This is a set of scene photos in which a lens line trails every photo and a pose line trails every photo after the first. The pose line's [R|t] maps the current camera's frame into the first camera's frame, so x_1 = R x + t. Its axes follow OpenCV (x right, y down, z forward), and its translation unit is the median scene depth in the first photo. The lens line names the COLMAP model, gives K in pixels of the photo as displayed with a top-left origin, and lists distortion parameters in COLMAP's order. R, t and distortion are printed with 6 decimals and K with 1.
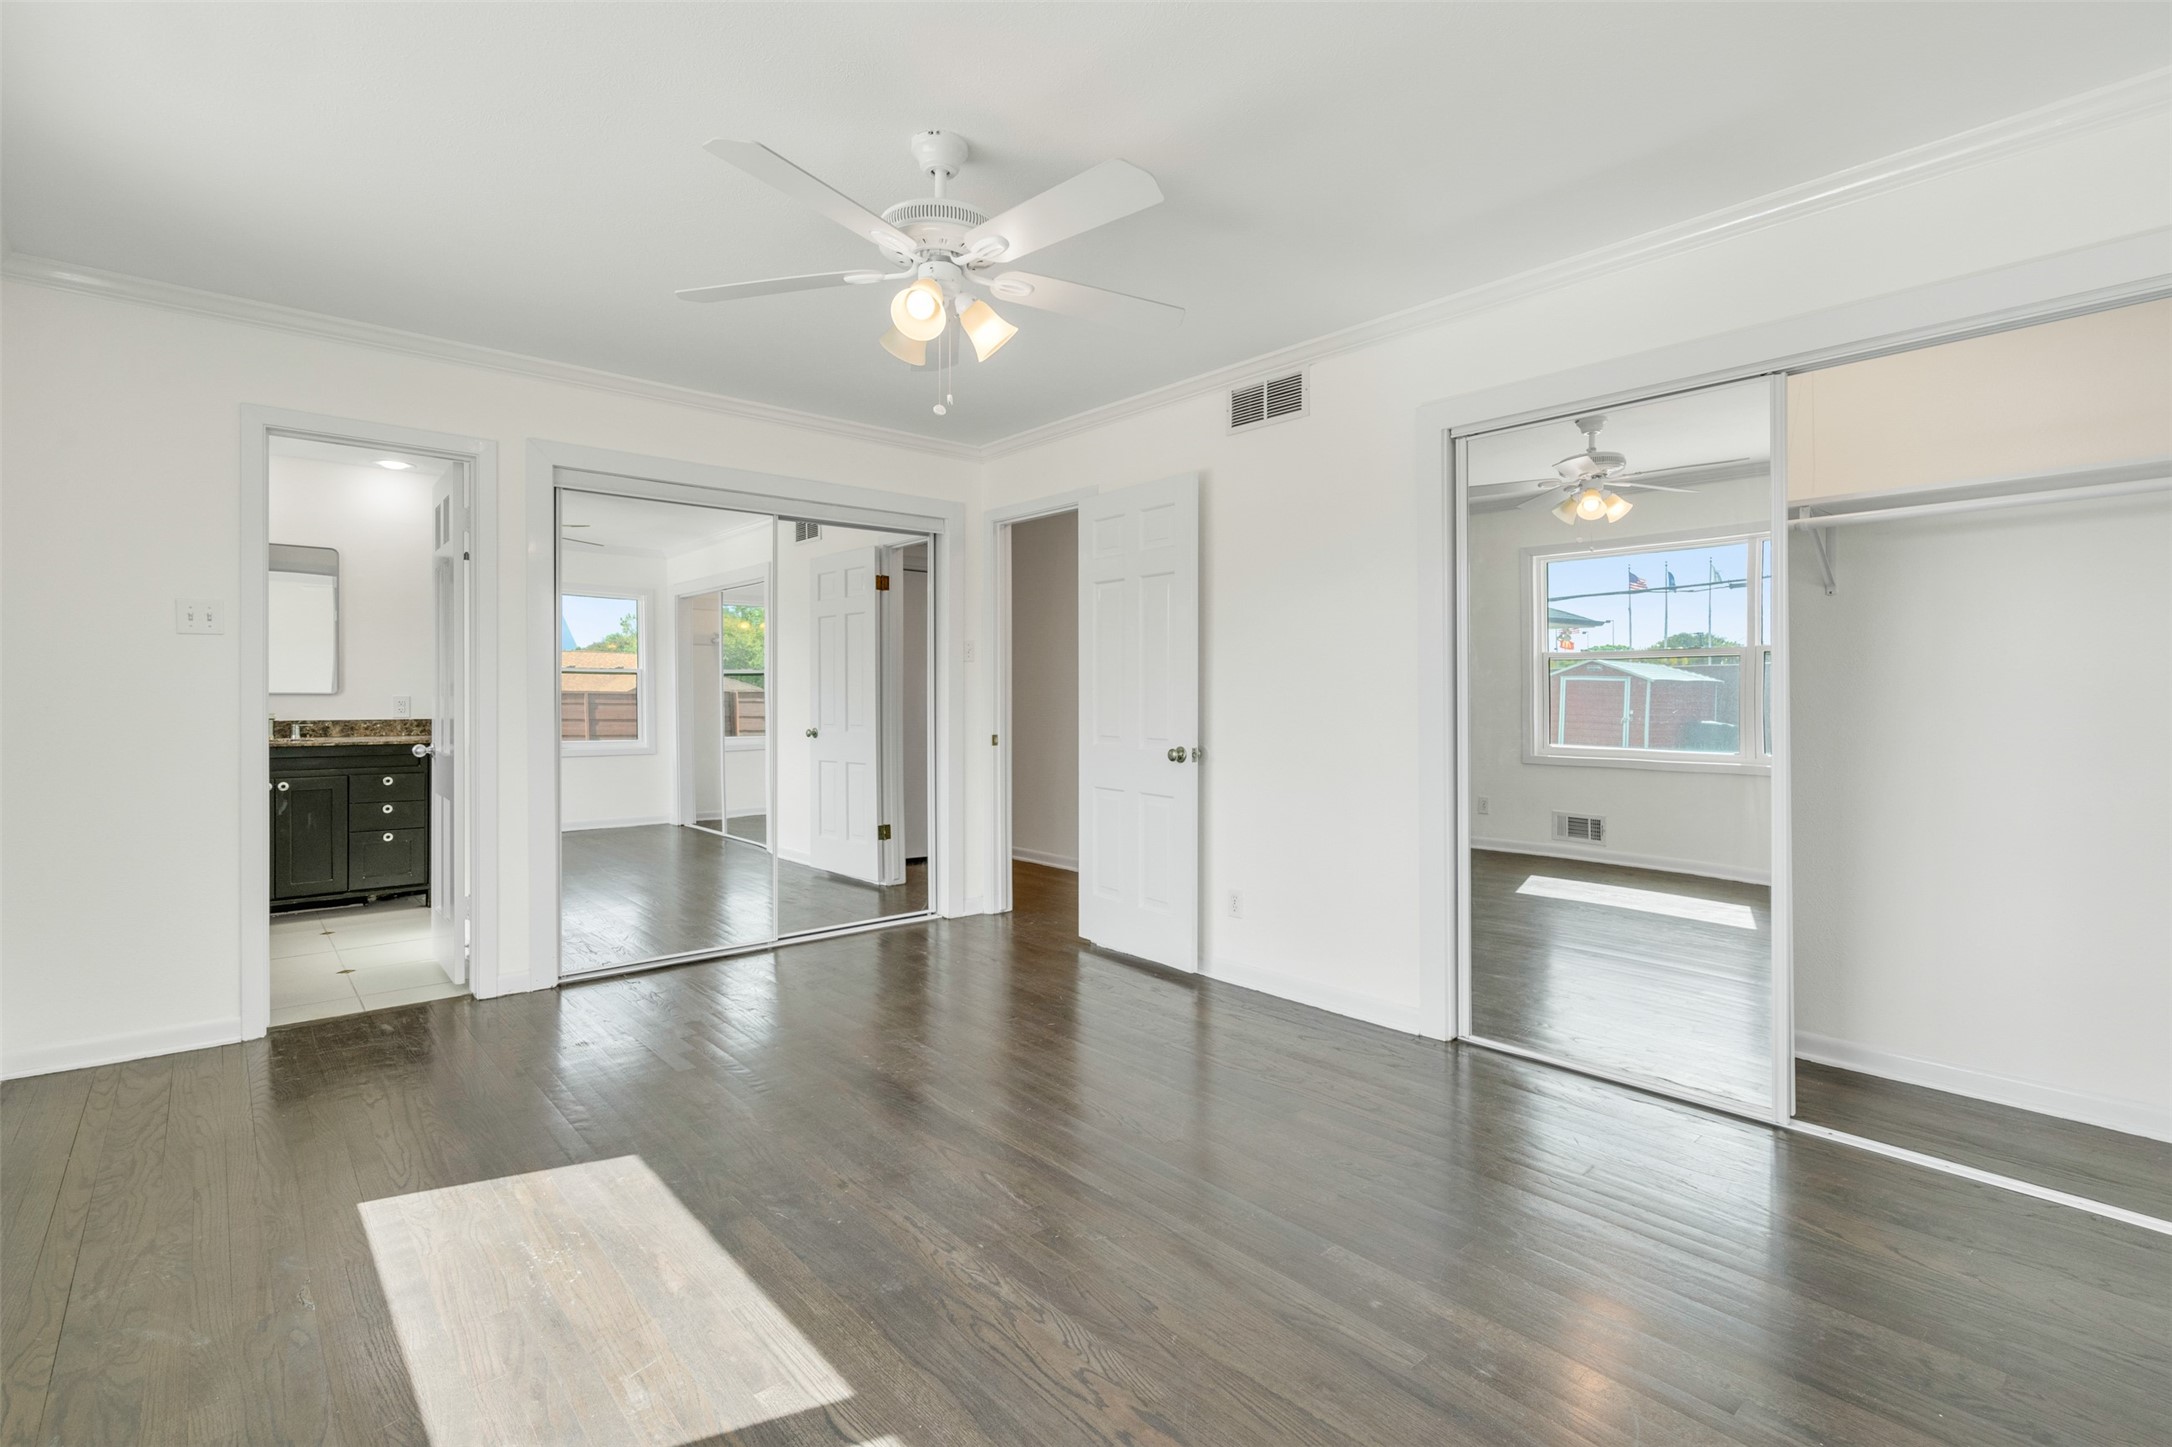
lens RADIAL K [[1004.0, 0, 1093.3], [0, 1004.0, 685.9], [0, 0, 1]] dist [-0.003868, 0.000575]
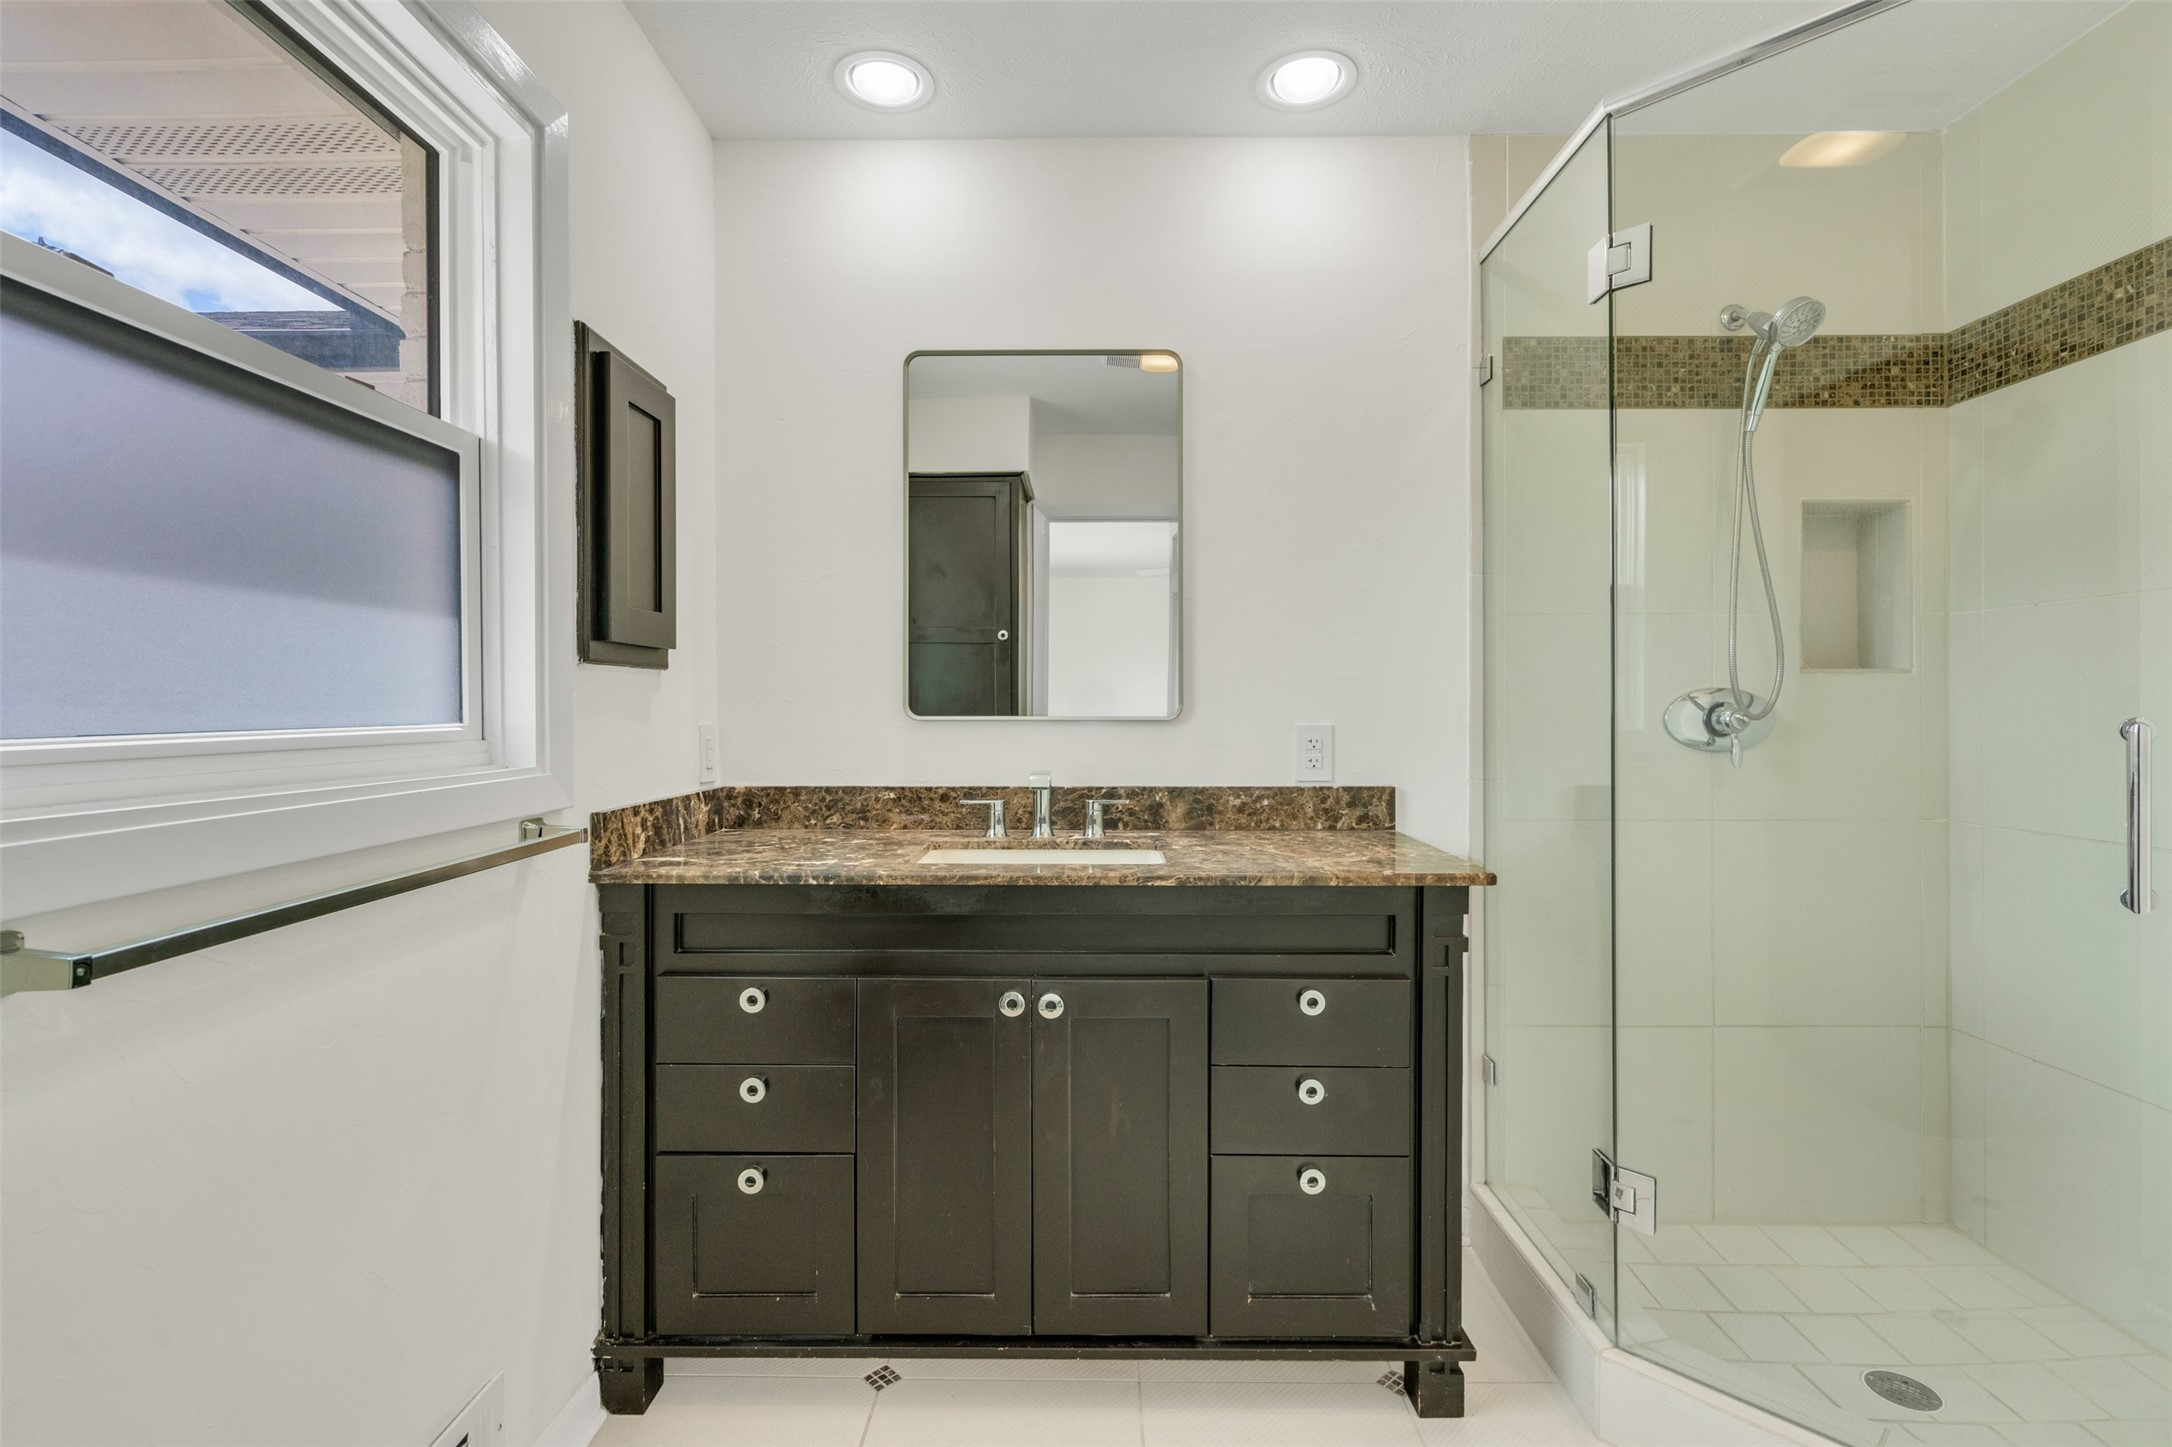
lens RADIAL K [[986.2, 0, 1085.9], [0, 986.2, 702.5], [0, 0, 1]] dist [-0.003615, 0.000525]
pose [[0.740920, -0.006576, -0.671561, -0.520665], [0.005988, 0.999977, -0.003185, 0.001924], [0.671567, -0.001662, 0.740942, 0.687429]]
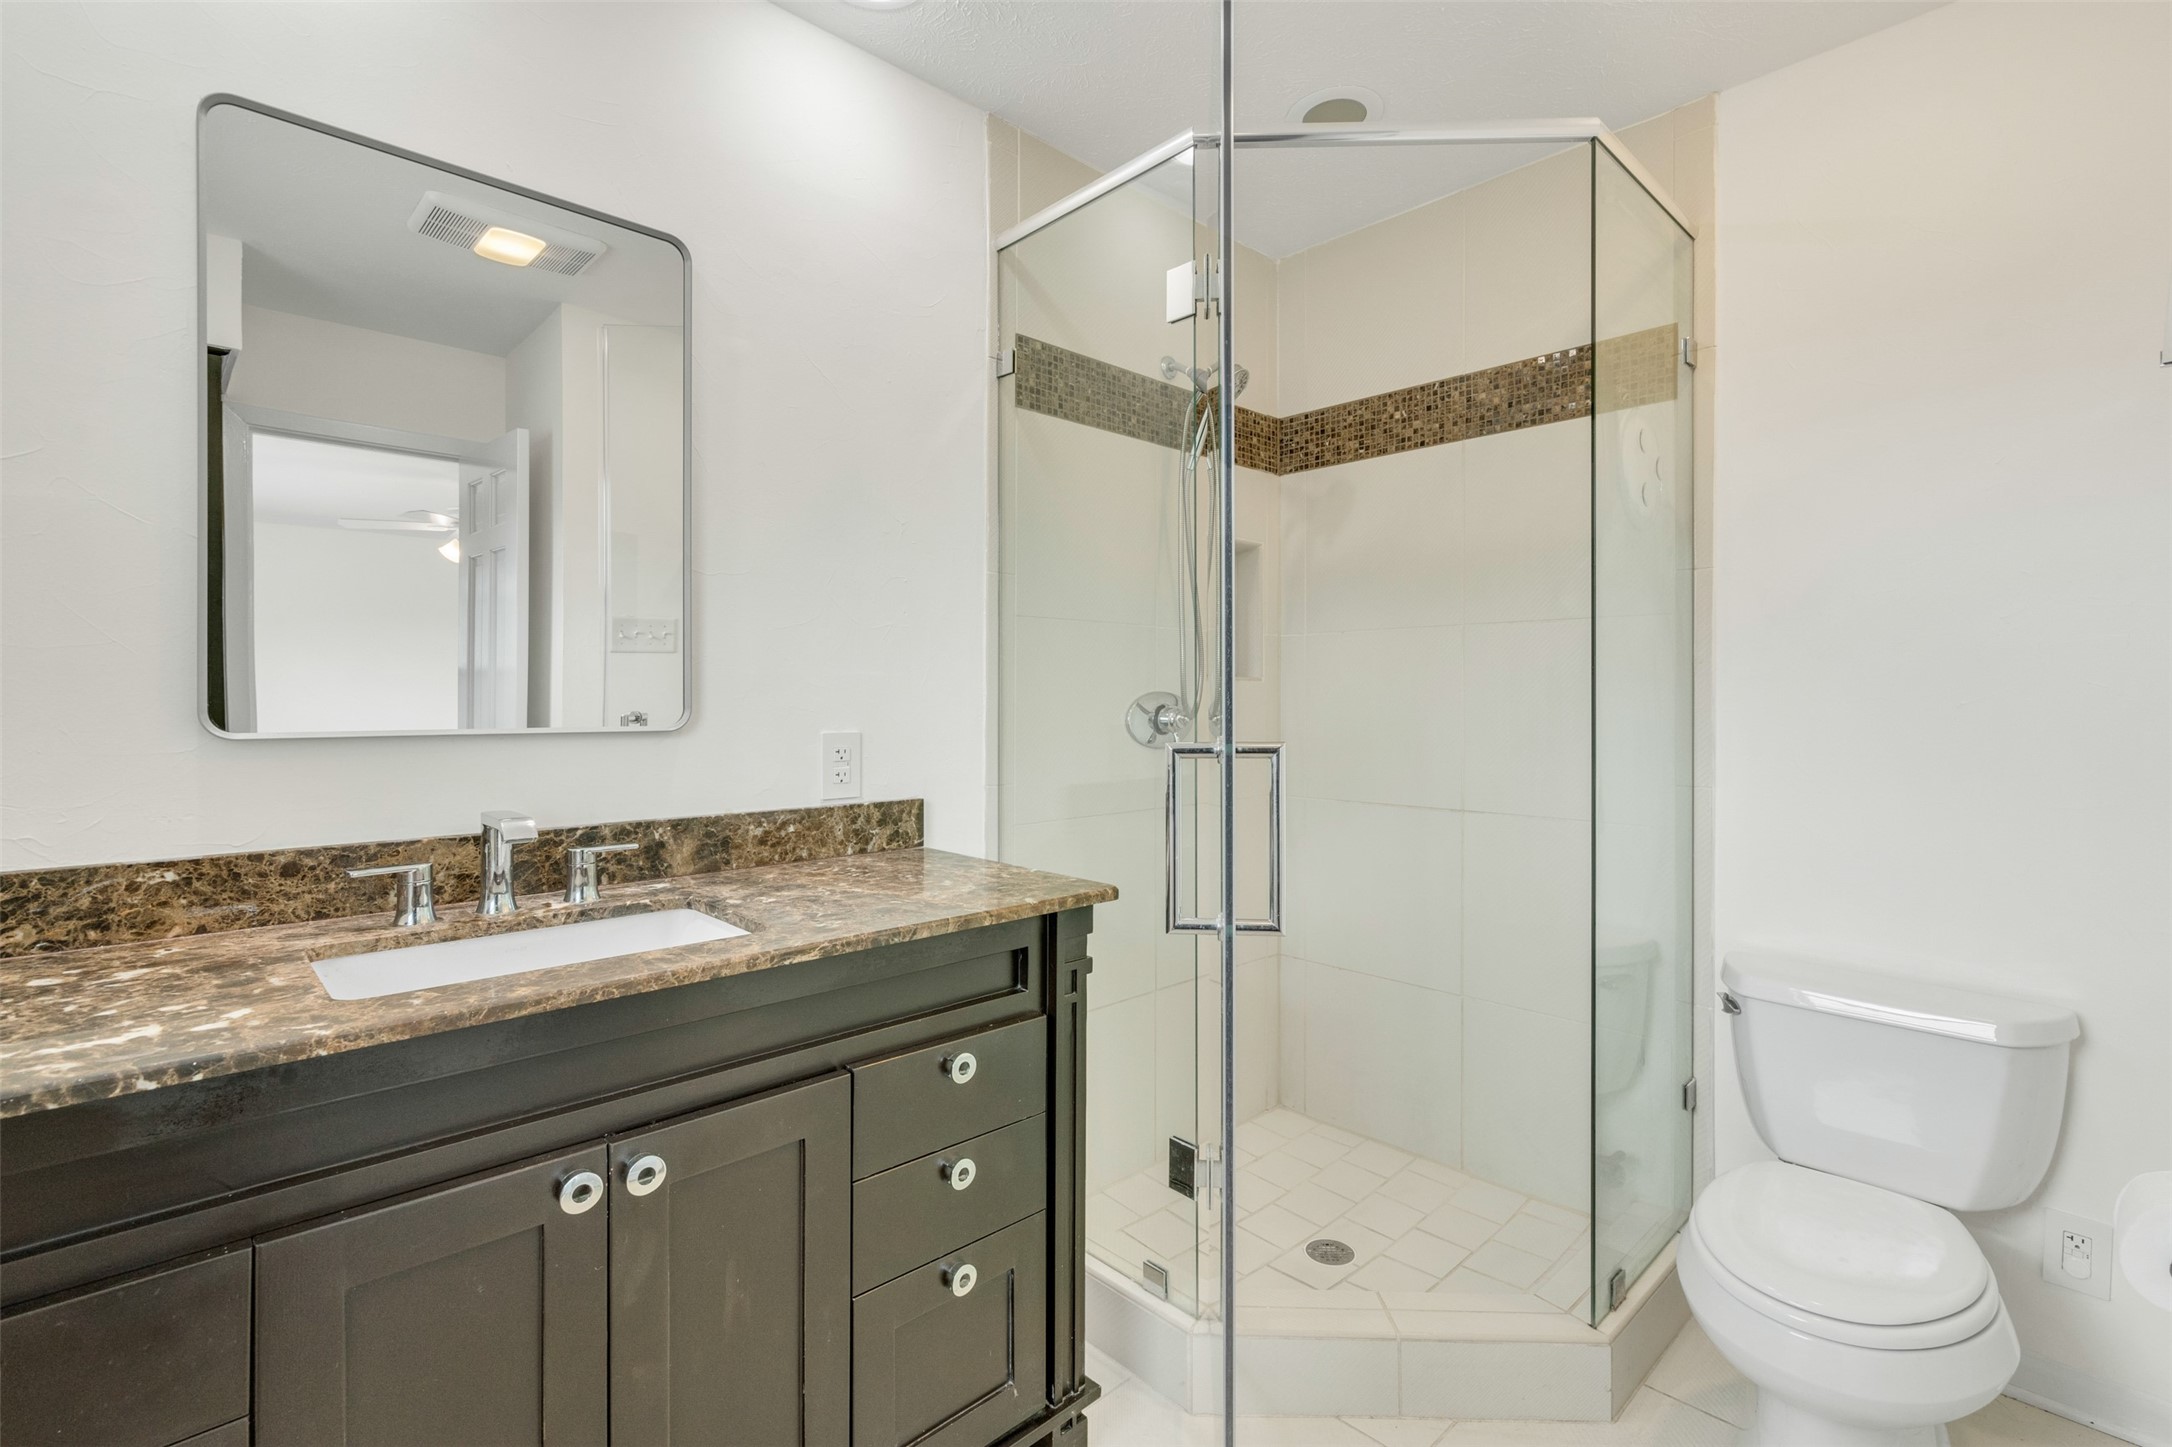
lens RADIAL K [[986.2, 0, 1085.9], [0, 986.2, 702.5], [0, 0, 1]] dist [-0.003615, 0.000525]
pose [[0.999482, -0.001055, 0.032172, -0.644352], [0.000750, 0.999955, 0.009483, -0.003065], [-0.032181, -0.009454, 0.999437, 0.702806]]
